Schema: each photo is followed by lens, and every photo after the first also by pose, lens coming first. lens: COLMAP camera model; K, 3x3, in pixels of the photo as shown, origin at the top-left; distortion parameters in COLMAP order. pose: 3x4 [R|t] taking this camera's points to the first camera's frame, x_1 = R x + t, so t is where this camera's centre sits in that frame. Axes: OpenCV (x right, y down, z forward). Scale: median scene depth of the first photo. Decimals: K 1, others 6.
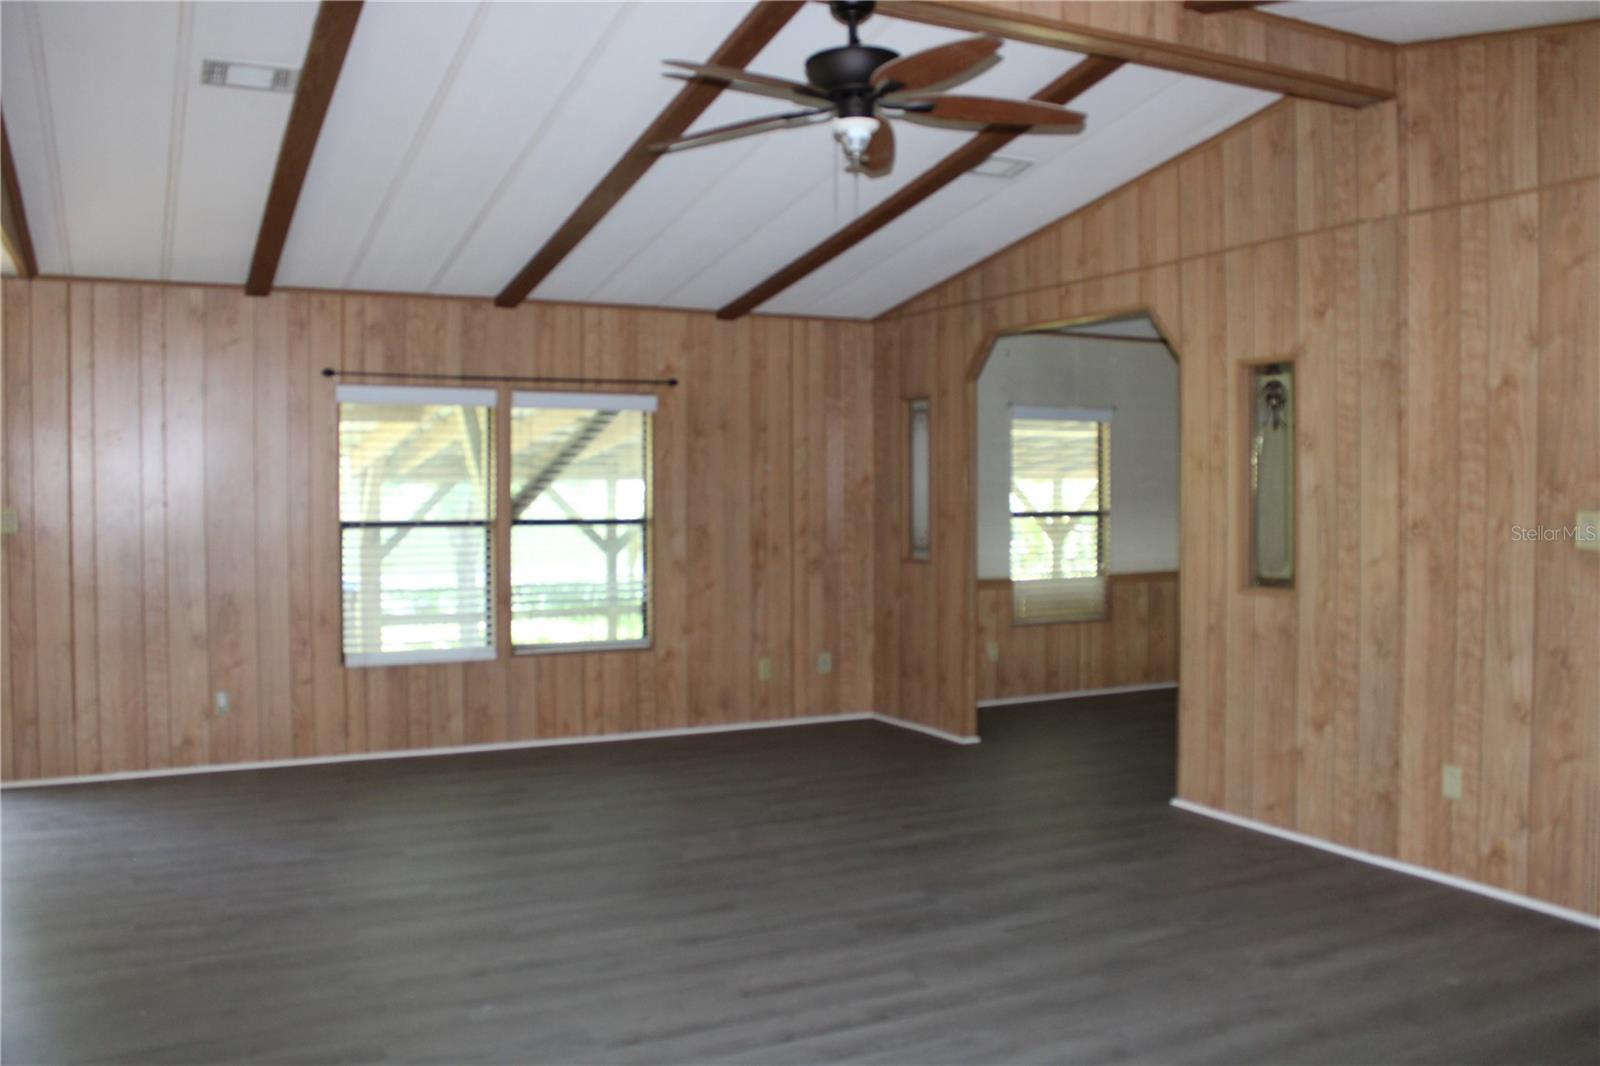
lens RADIAL K [[1357.5, 0, 787.4], [0, 1357.5, 541.0], [0, 0, 1]] dist [-0.144890, 0.122236]
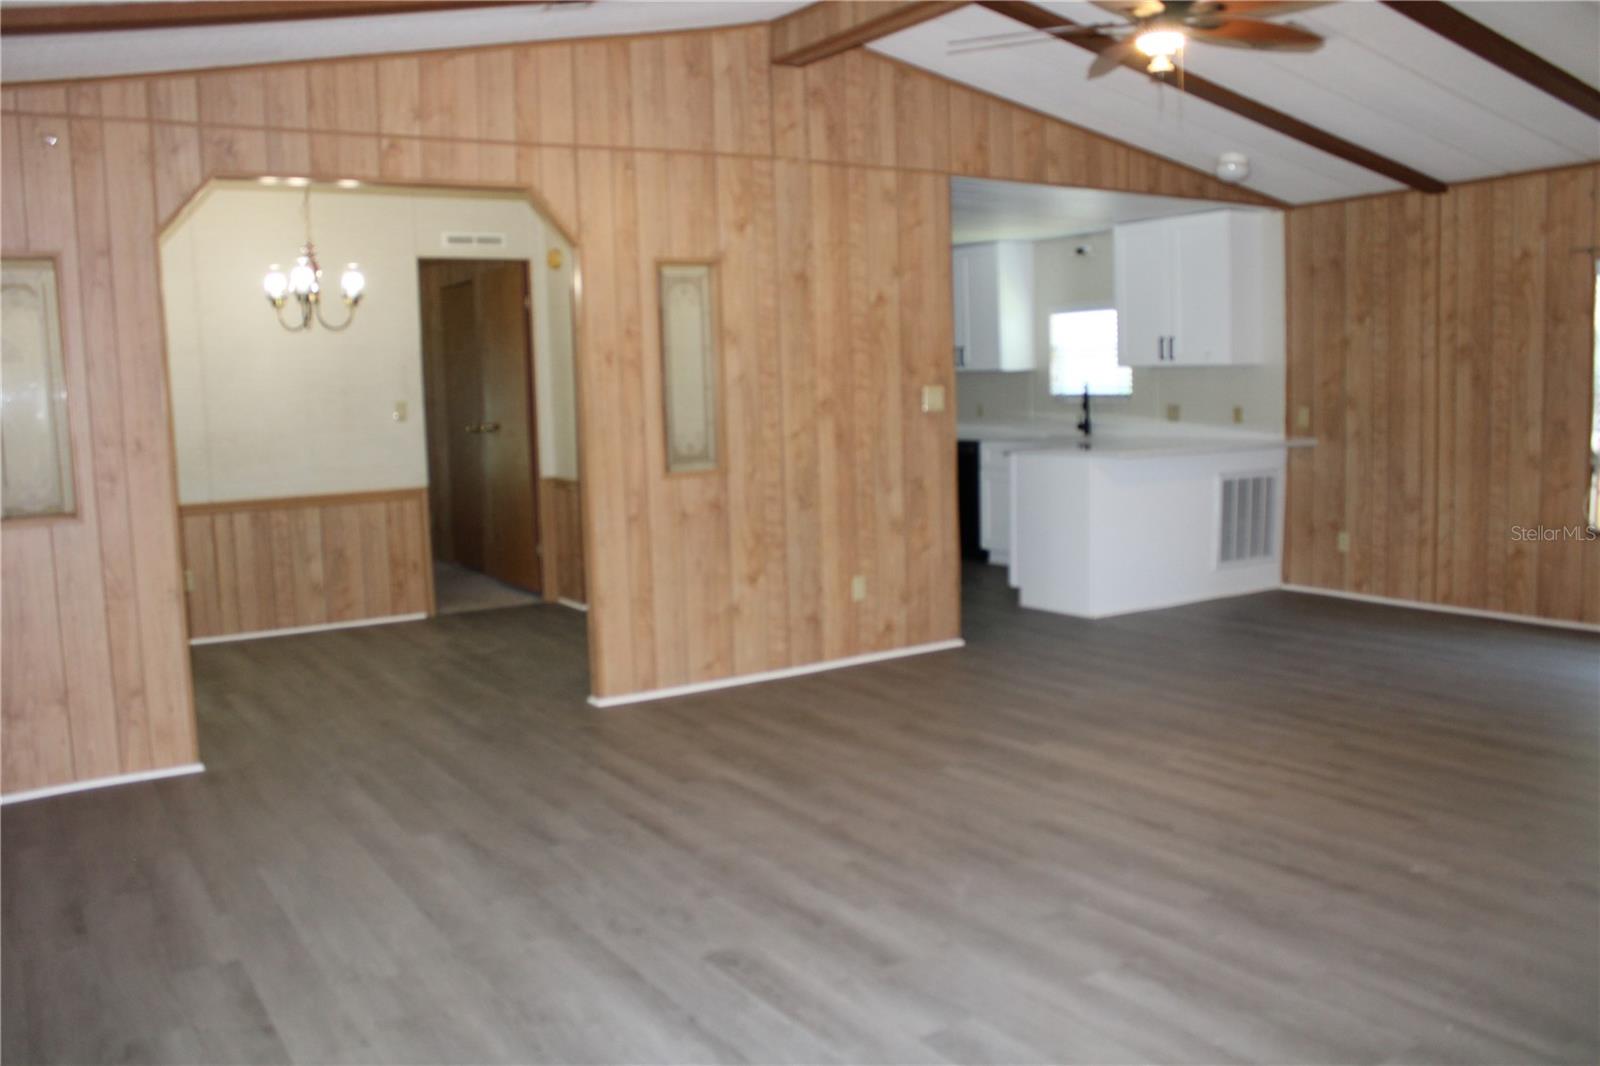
lens RADIAL K [[1357.5, 0, 800.8], [0, 1357.5, 534.7], [0, 0, 1]] dist [-0.144890, 0.122236]
pose [[-0.106872, -0.106637, 0.988538, -0.816810], [0.071653, 0.990821, 0.114629, -0.036278], [-0.991688, 0.083082, -0.098250, 1.104400]]
